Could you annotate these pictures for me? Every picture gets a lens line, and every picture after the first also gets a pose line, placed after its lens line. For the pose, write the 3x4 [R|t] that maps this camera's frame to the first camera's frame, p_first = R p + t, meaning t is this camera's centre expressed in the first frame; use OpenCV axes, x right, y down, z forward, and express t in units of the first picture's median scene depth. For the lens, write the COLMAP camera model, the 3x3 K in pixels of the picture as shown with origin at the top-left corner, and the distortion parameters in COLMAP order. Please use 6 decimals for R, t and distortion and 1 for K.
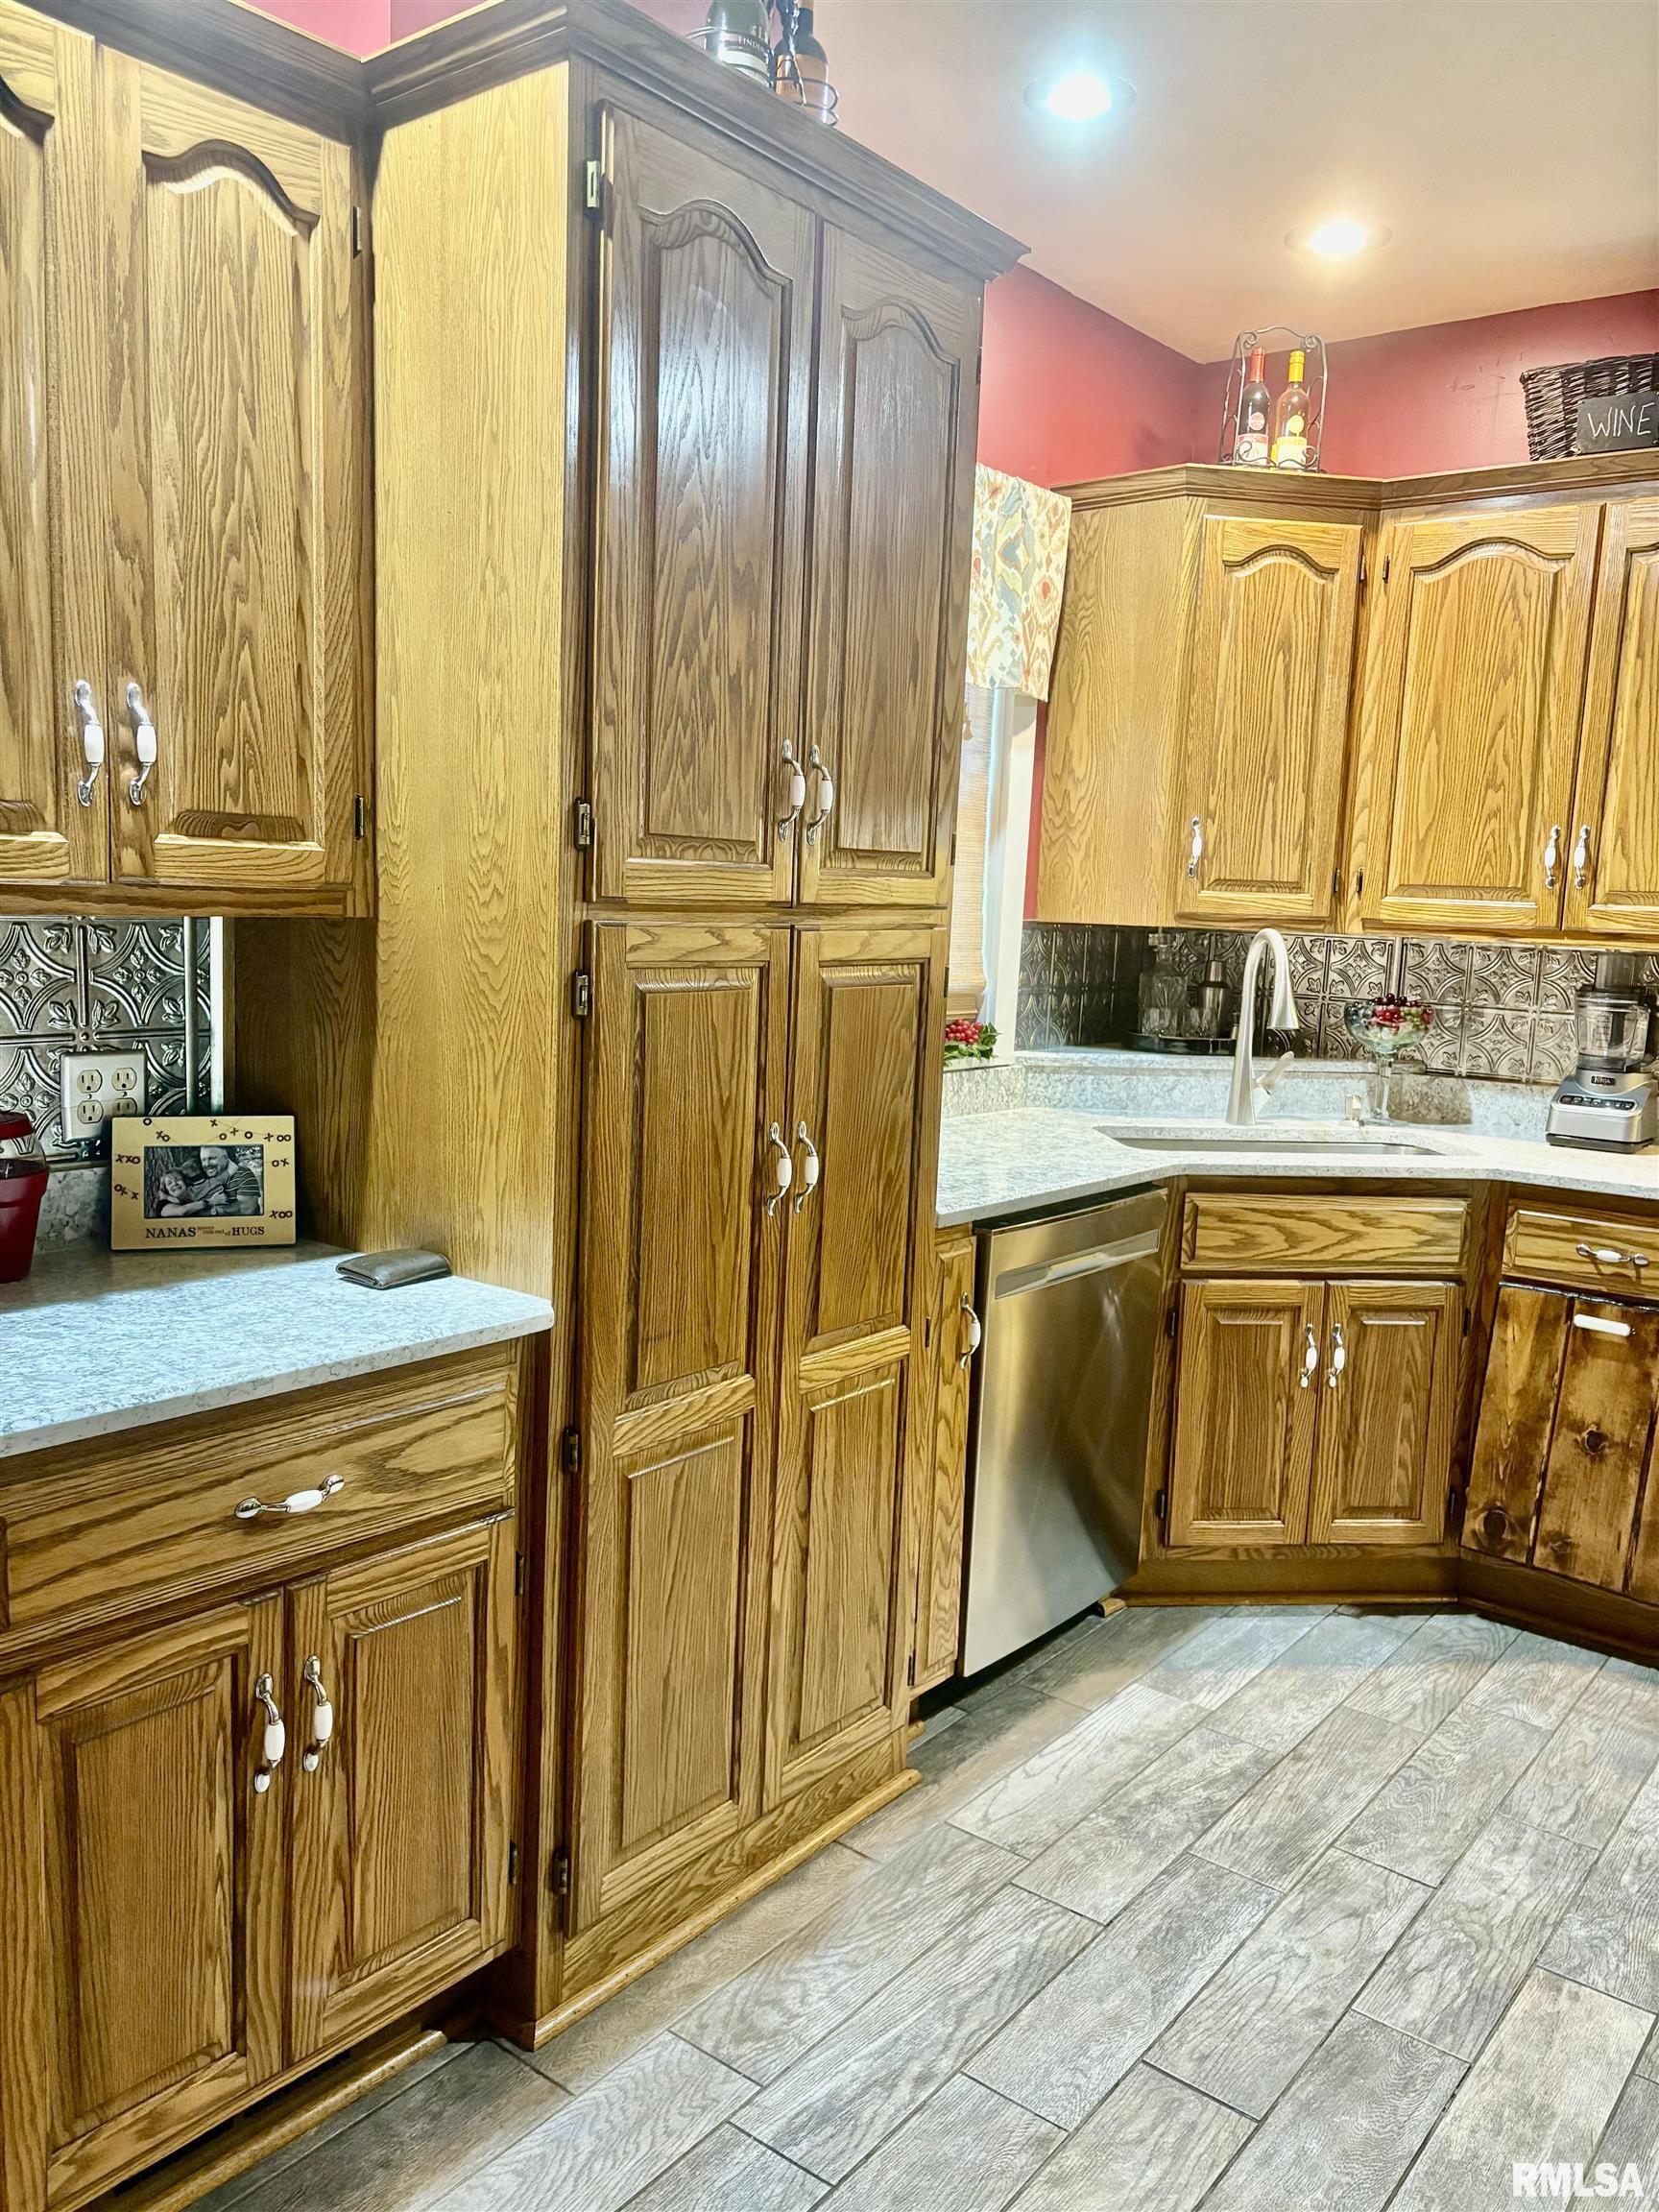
lens RADIAL K [[1671.3, 0, 818.5], [0, 1671.3, 1124.6], [0, 0, 1]] dist [0.049989, -0.045860]
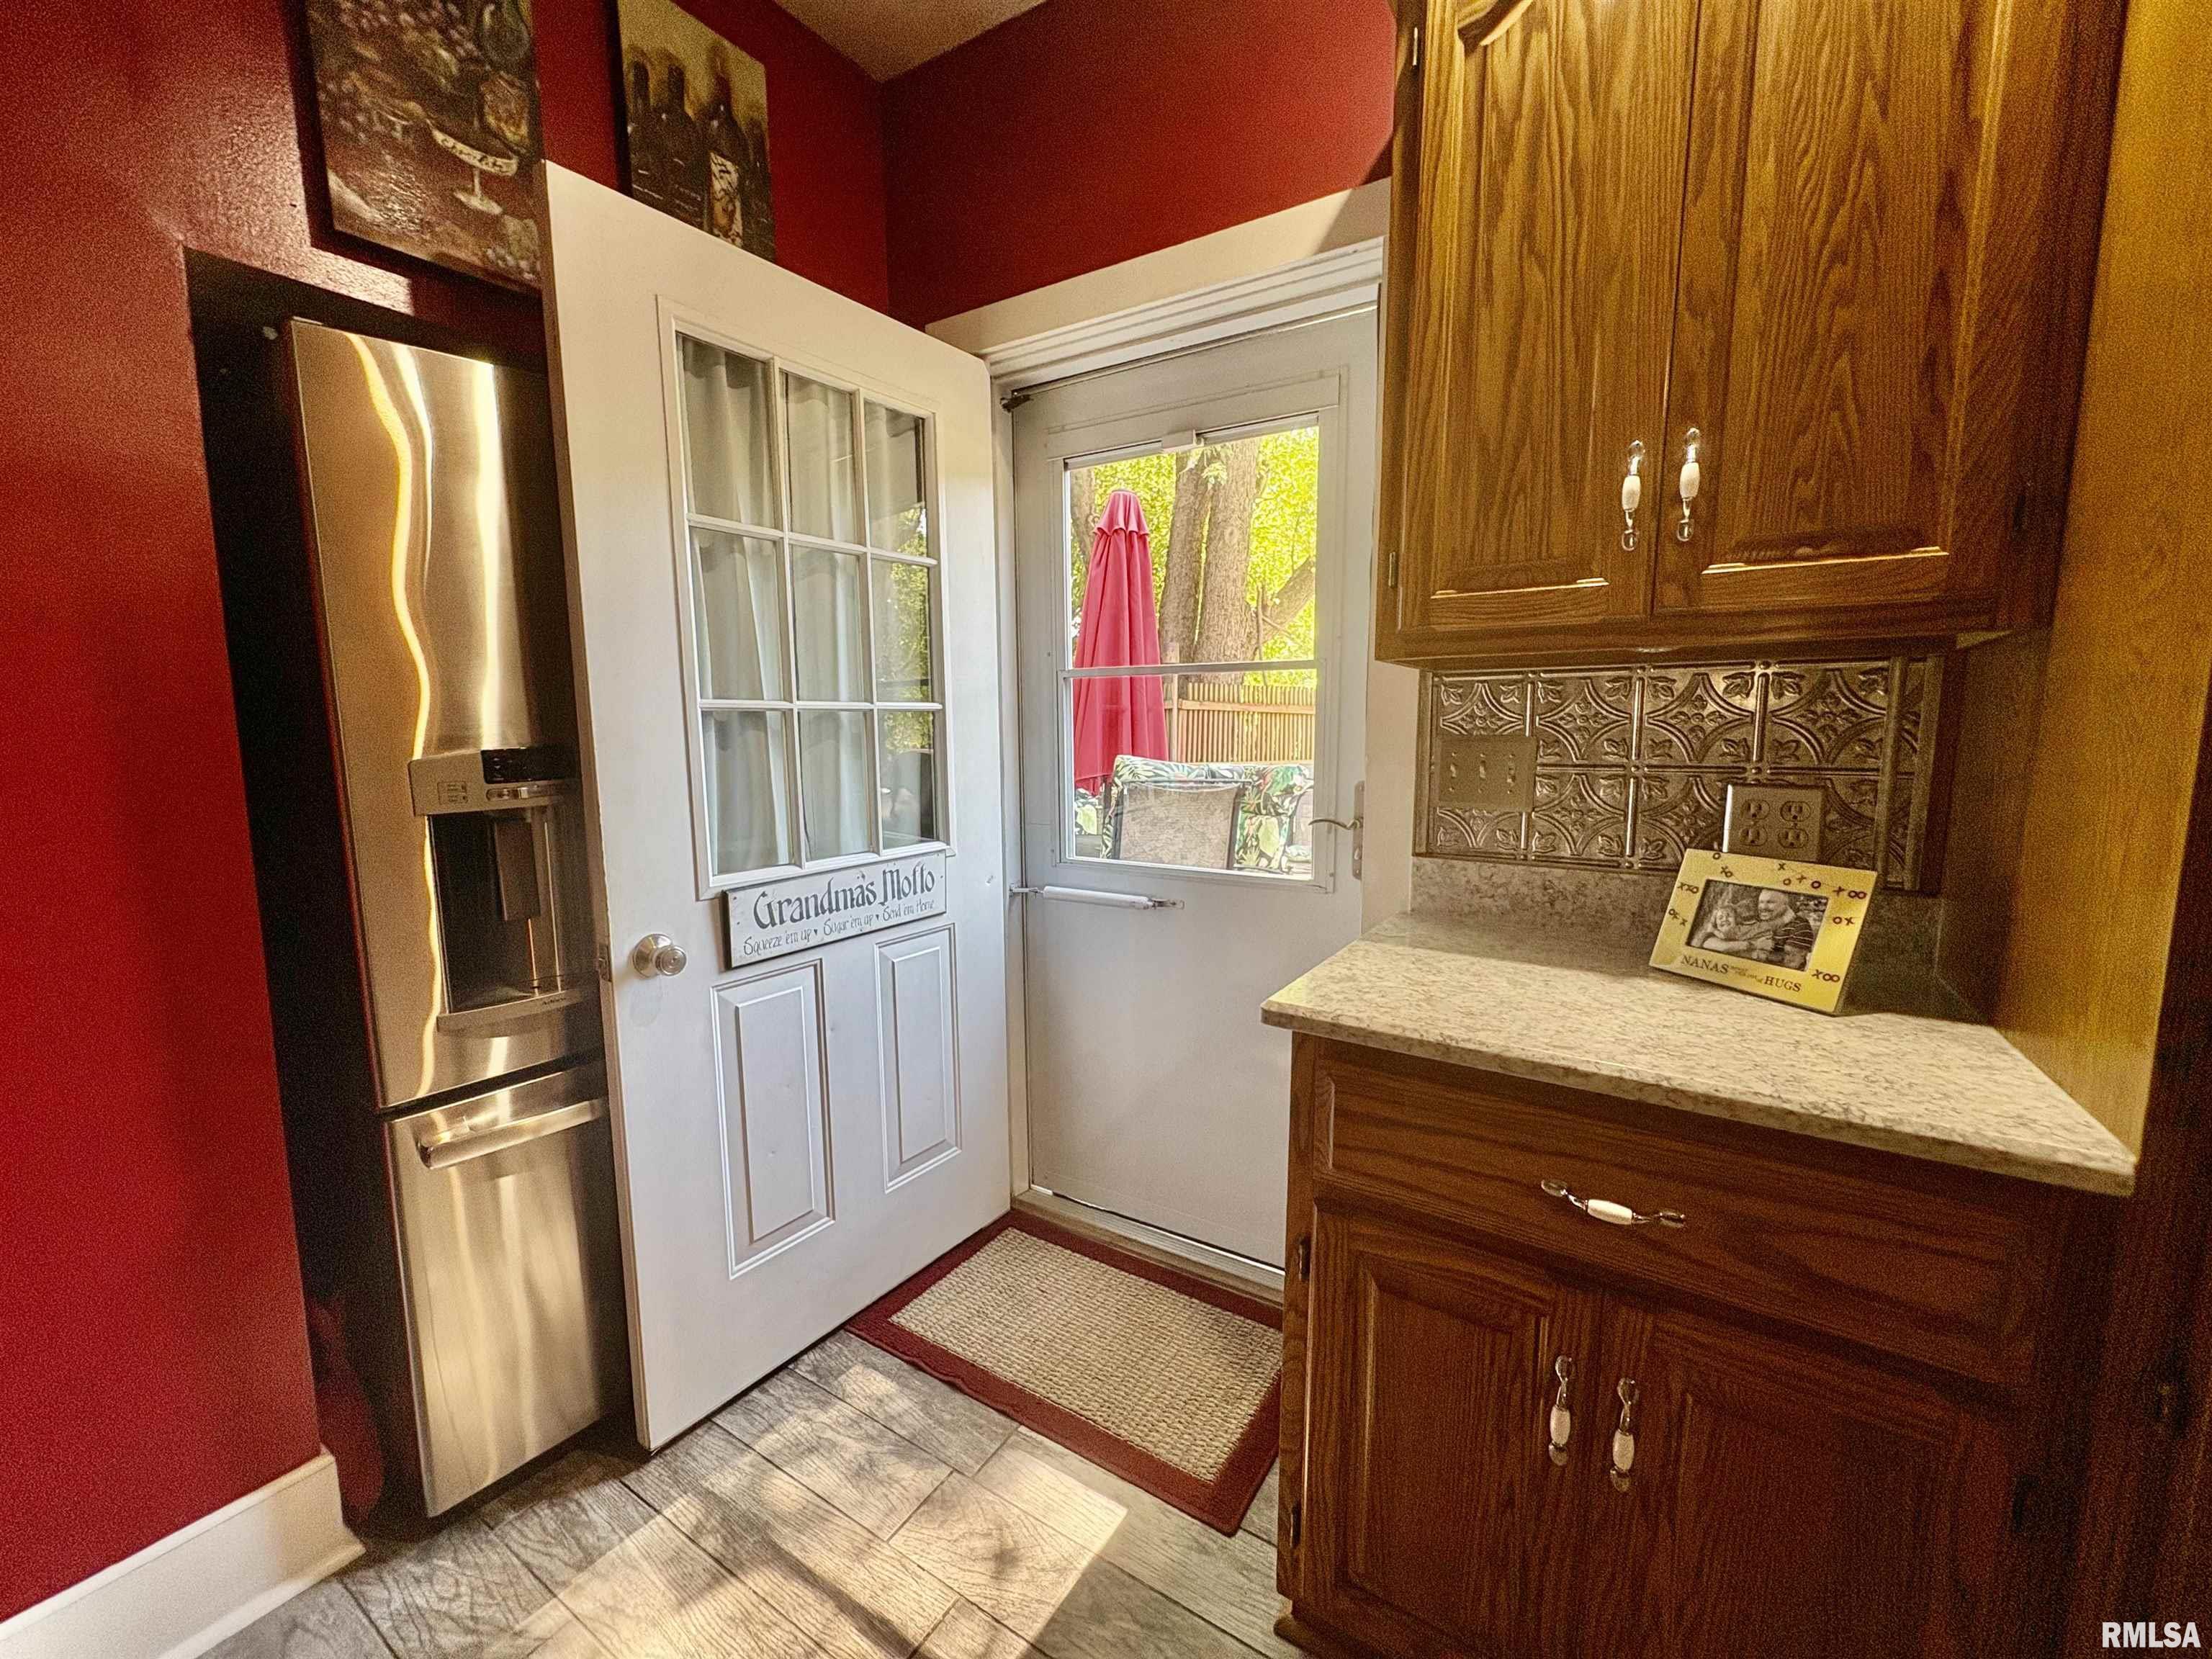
lens RADIAL K [[882.0, 0, 1107.6], [0, 882.0, 829.1], [0, 0, 1]] dist [0.000261, 0.000085]
pose [[0.100246, 0.079201, -0.991805, 0.080626], [-0.135395, 0.988640, 0.065263, 0.005339], [0.985707, 0.127743, 0.109830, 0.327097]]
